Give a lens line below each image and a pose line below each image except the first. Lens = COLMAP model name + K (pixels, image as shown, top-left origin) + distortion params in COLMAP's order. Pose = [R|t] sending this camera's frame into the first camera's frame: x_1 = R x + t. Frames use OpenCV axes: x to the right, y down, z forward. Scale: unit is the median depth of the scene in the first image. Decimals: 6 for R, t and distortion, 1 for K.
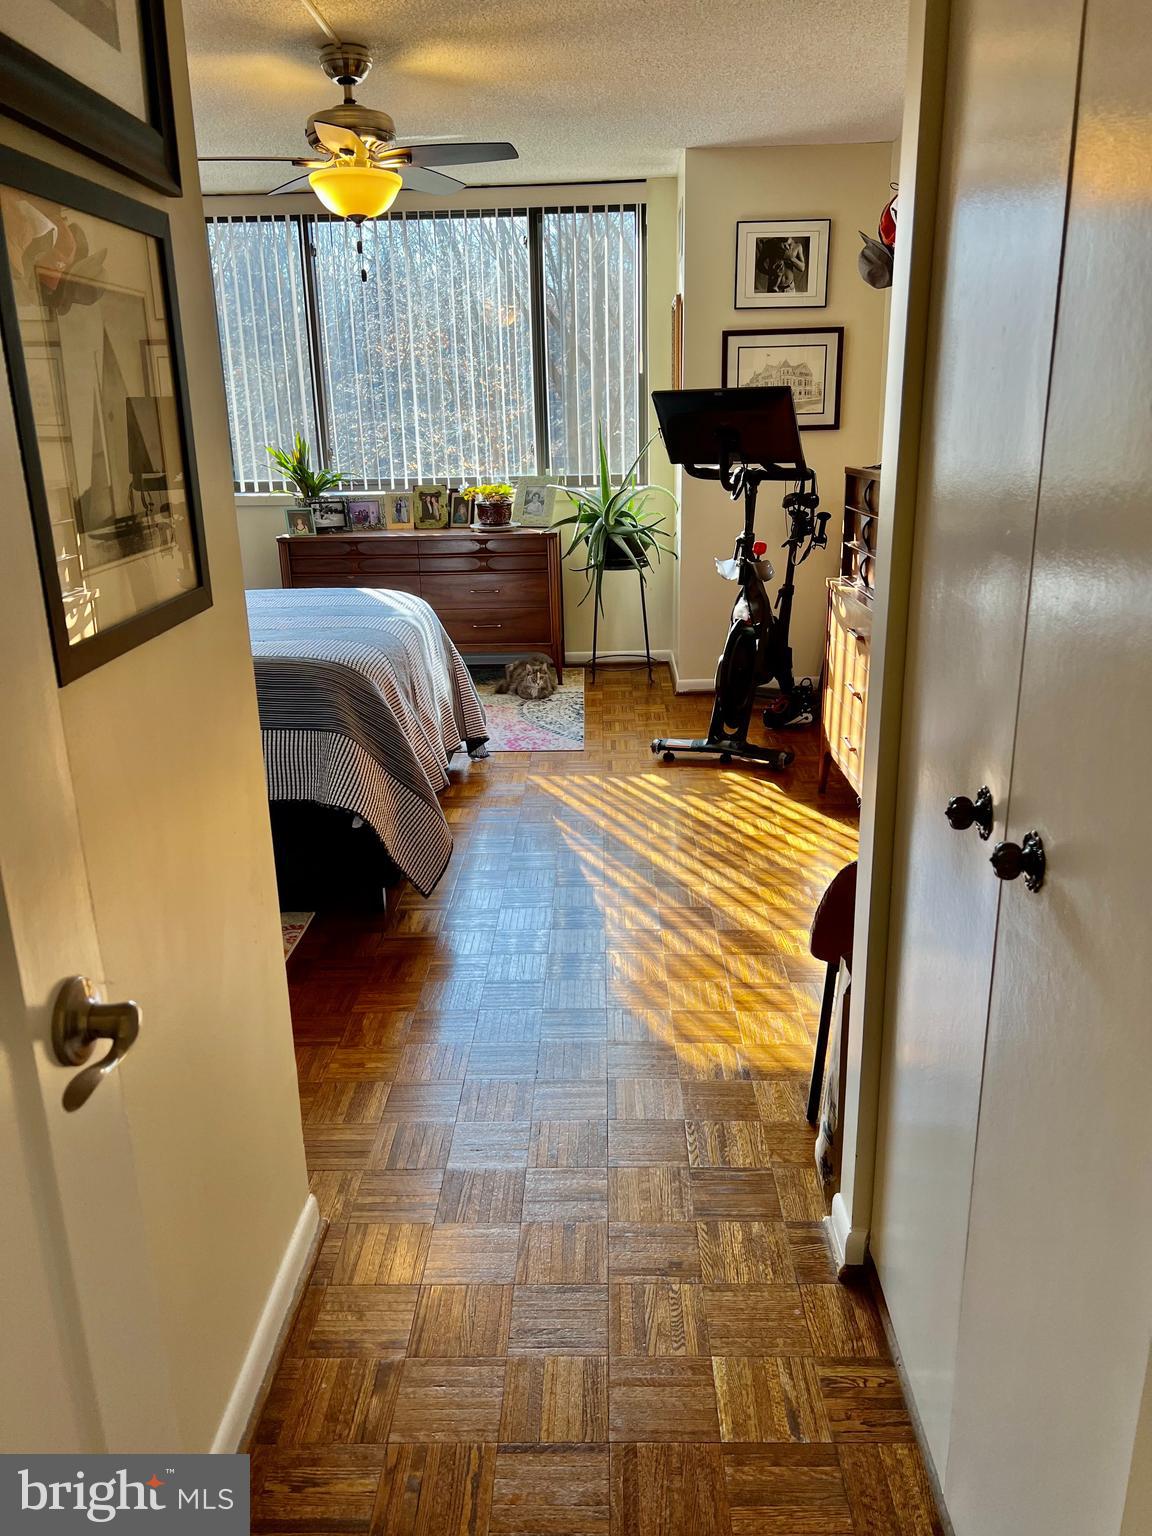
lens RADIAL K [[1155.8, 0, 576.0], [0, 1155.8, 768.0], [0, 0, 1]] dist [0.020171, -0.003132]
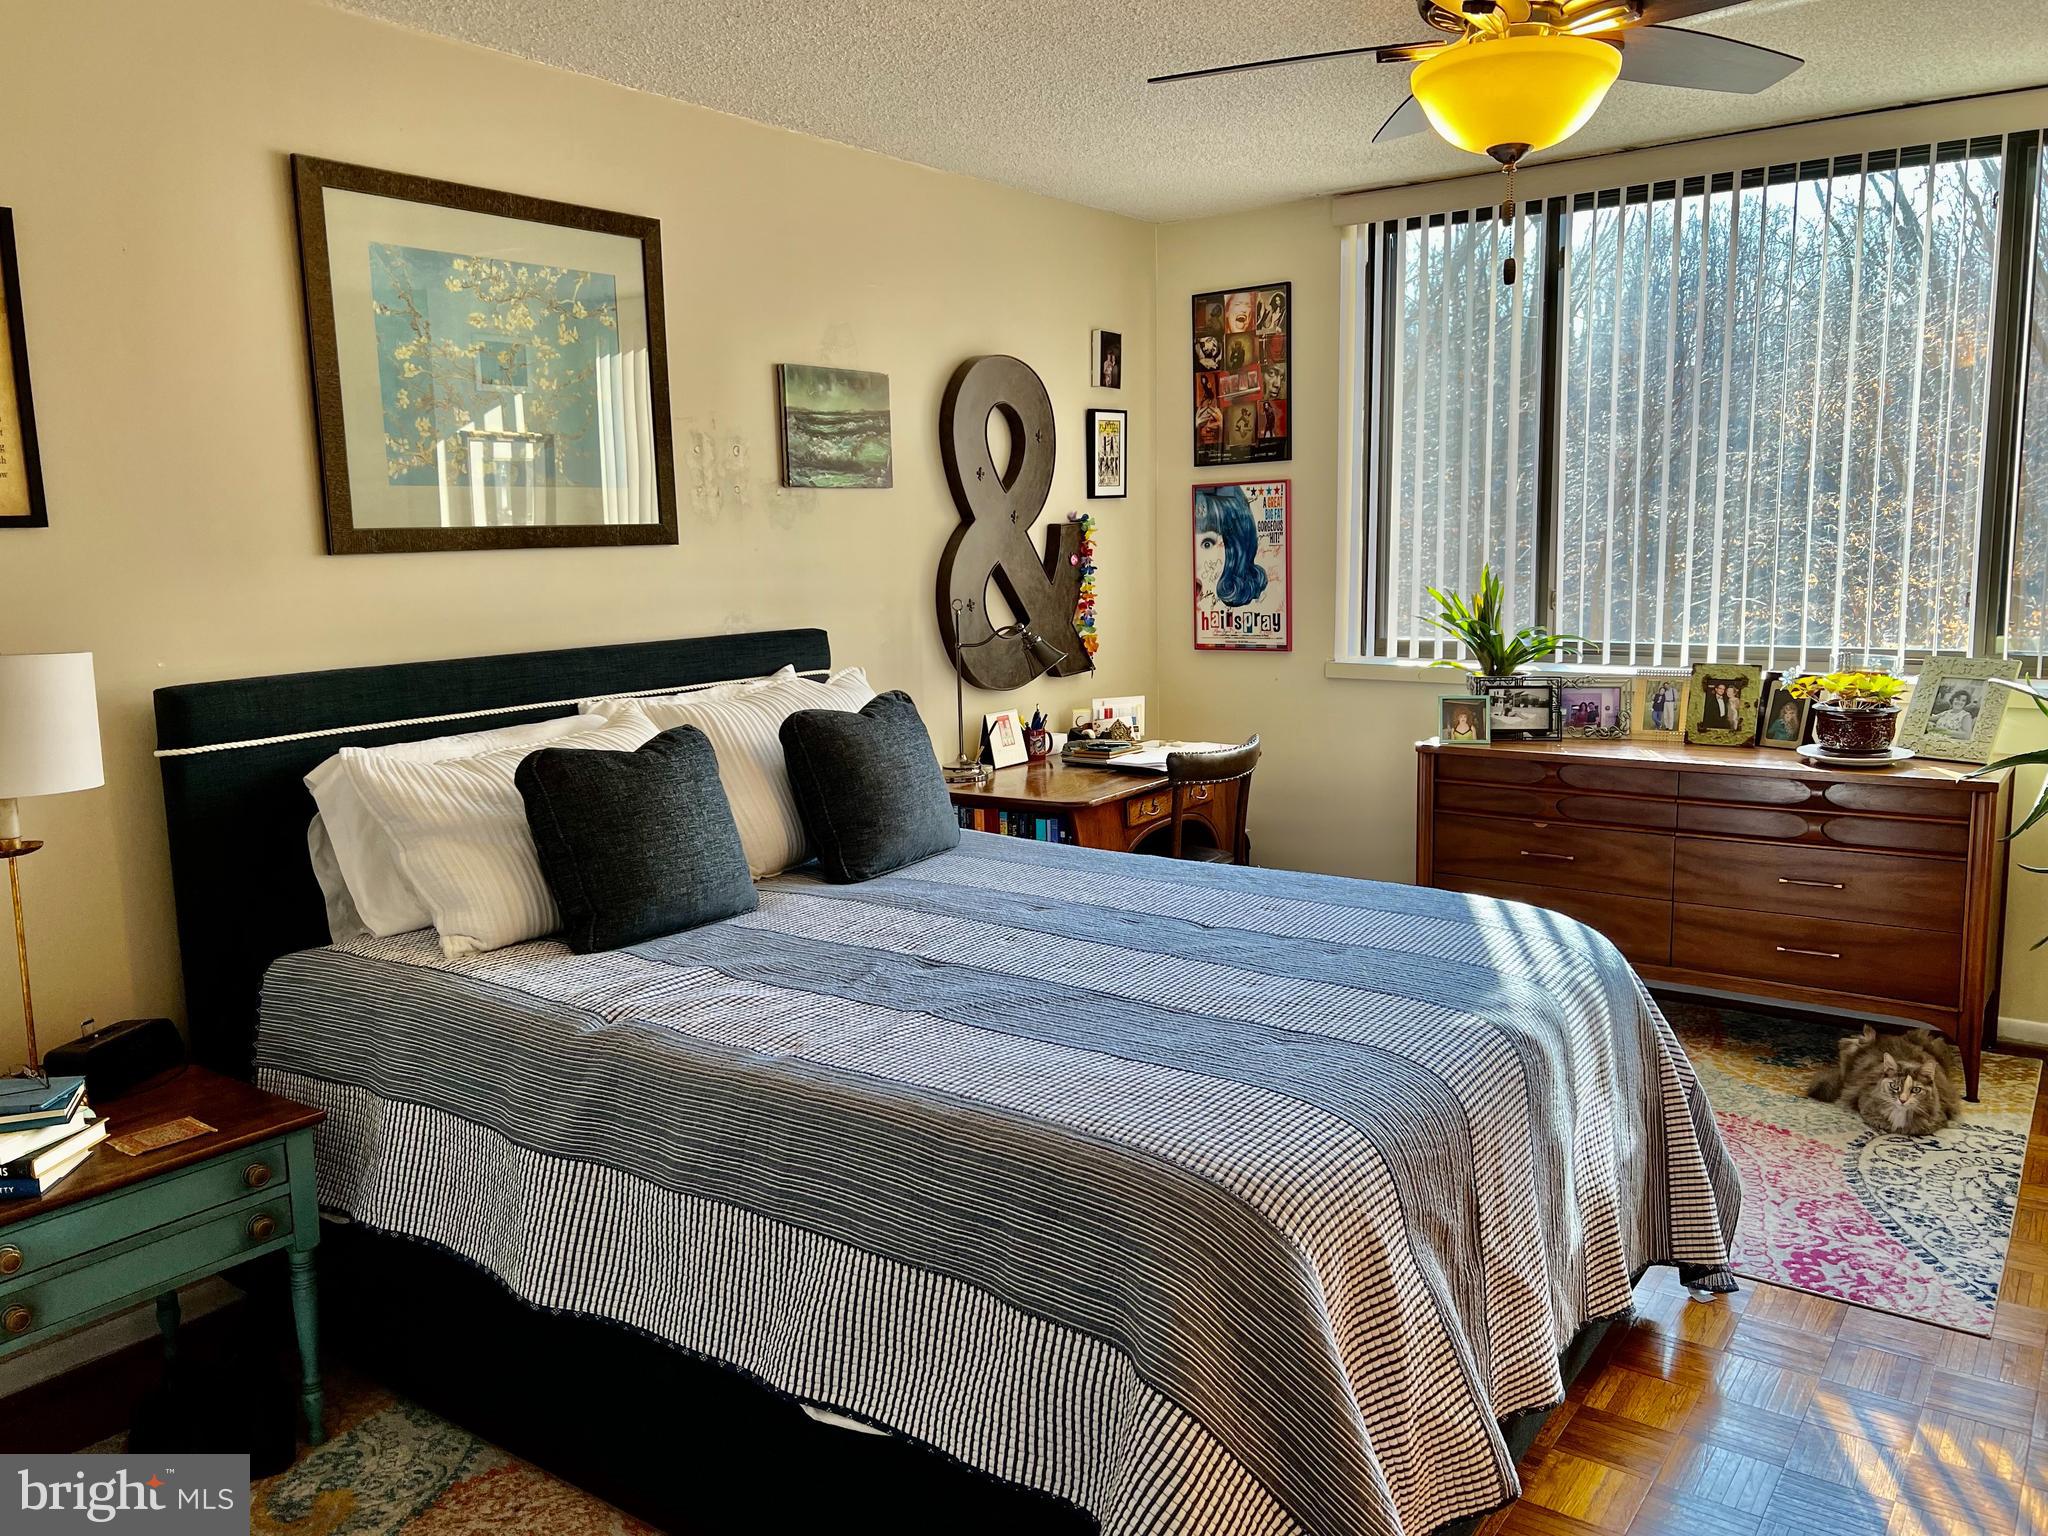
lens RADIAL K [[1541.0, 0, 1026.3], [0, 1541.0, 781.3], [0, 0, 1]] dist [0.020171, -0.003132]
pose [[0.819943, 0.096887, -0.564187, 0.015146], [-0.162522, 0.984418, -0.067143, -0.096562], [0.548890, 0.146746, 0.822912, 0.264043]]
